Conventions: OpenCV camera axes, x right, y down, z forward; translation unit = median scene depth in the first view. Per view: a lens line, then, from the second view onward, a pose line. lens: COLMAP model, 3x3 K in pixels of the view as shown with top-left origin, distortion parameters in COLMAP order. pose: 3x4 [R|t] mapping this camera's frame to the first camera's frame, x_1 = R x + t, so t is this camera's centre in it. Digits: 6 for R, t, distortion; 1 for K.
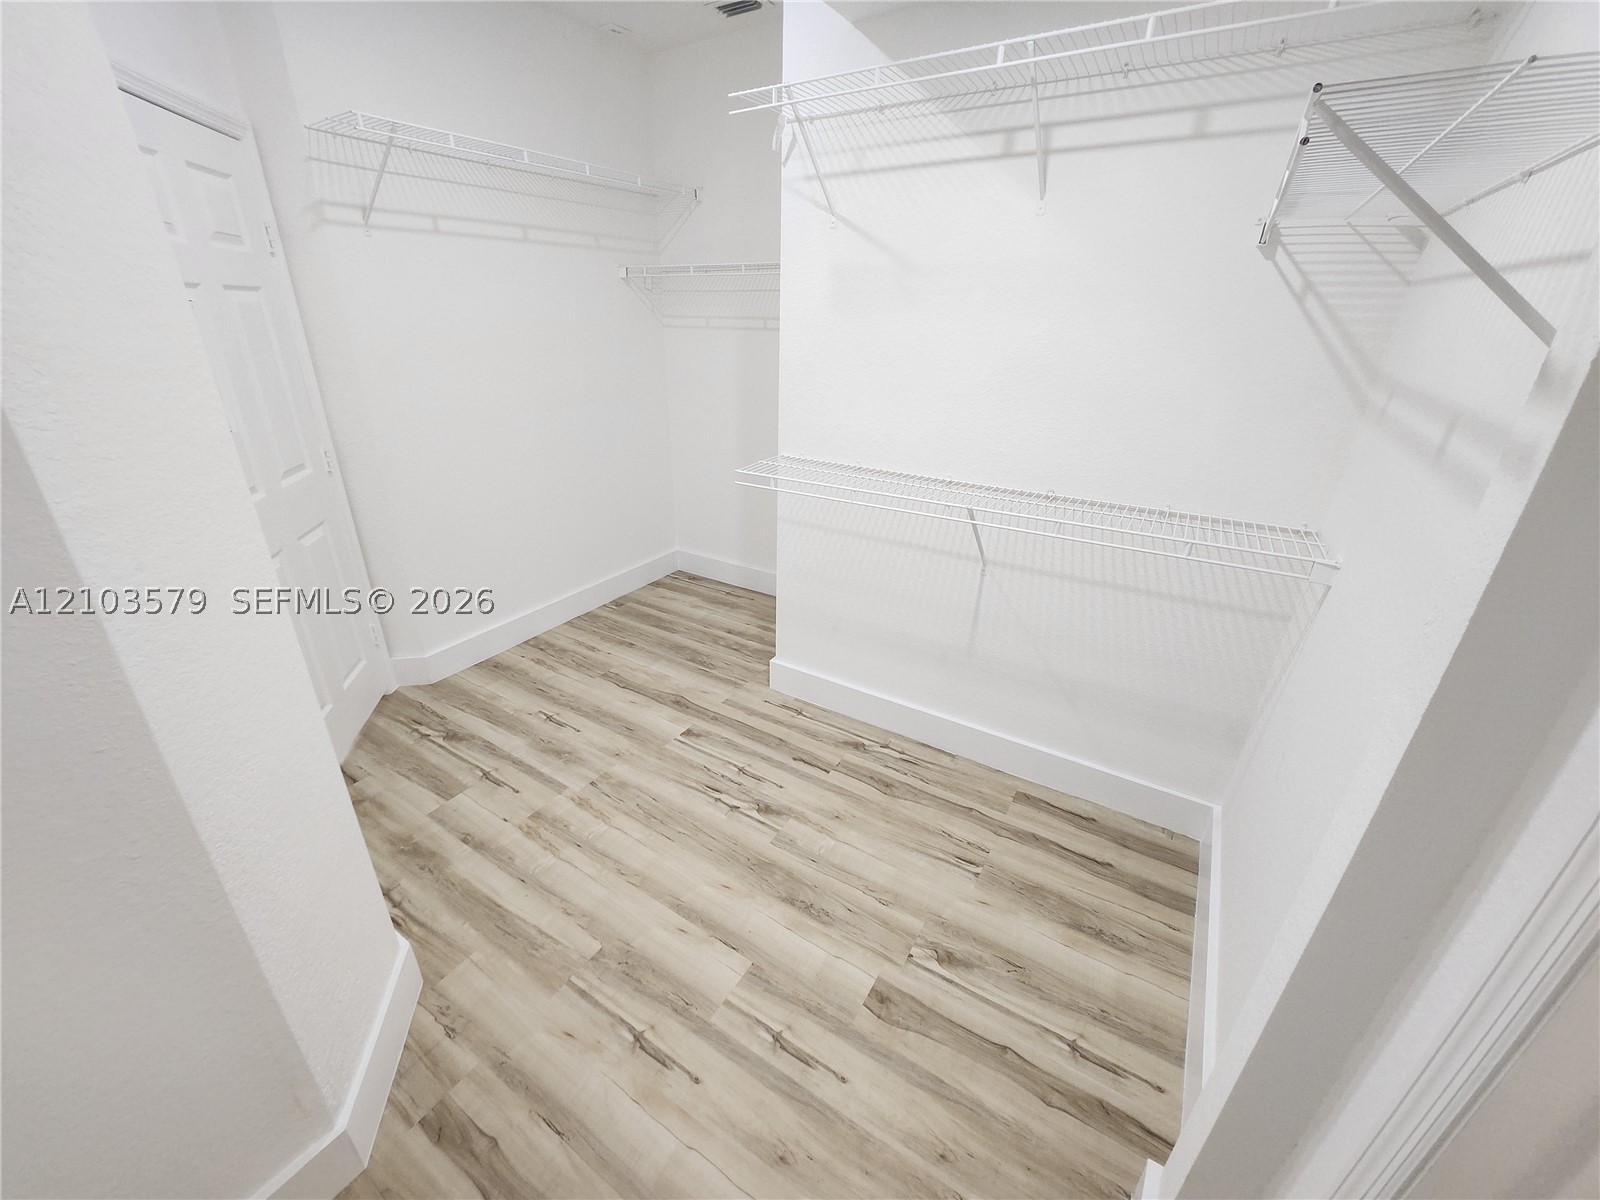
lens RADIAL K [[637.1, 0, 778.9], [0, 637.1, 592.9], [0, 0, 1]] dist [-0.016613, -0.000196]
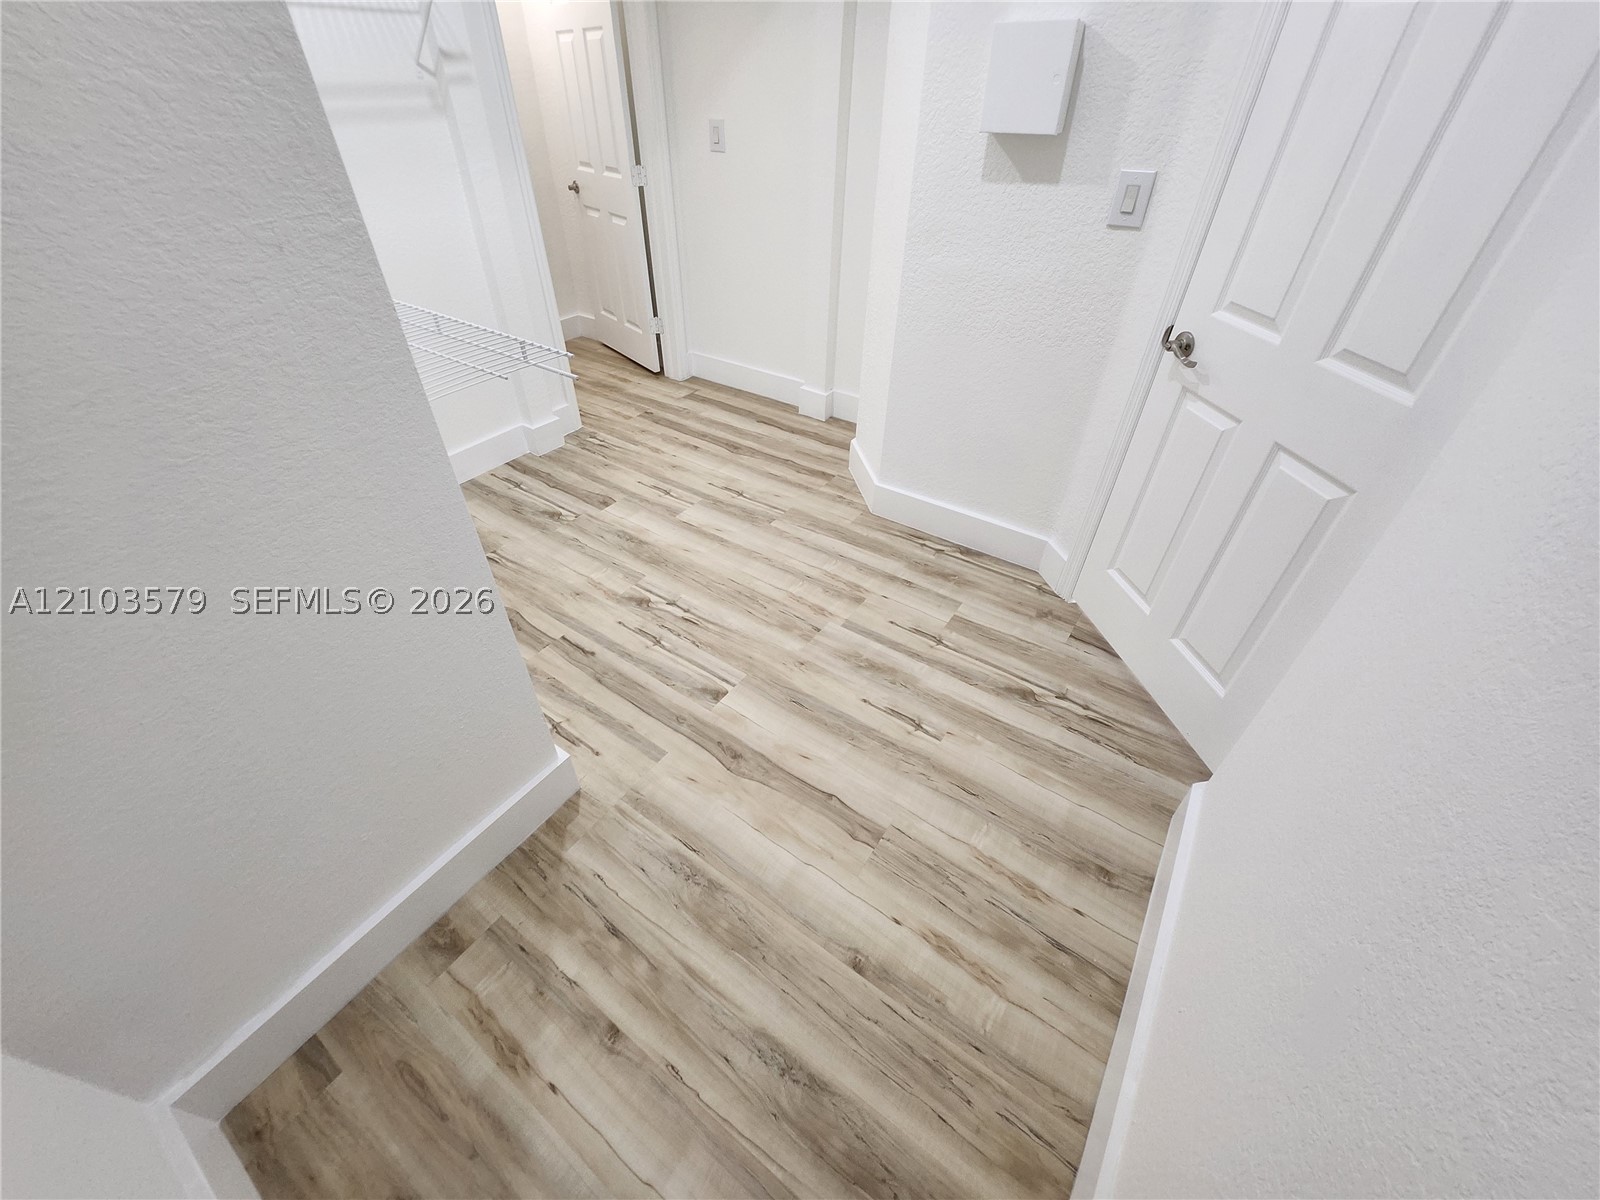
lens RADIAL K [[637.1, 0, 778.9], [0, 637.1, 592.9], [0, 0, 1]] dist [-0.016613, -0.000196]
pose [[-0.999068, -0.035962, 0.023872, -0.258796], [0.005208, 0.448571, 0.893732, -0.572861], [-0.042849, 0.893024, -0.447965, 1.387972]]
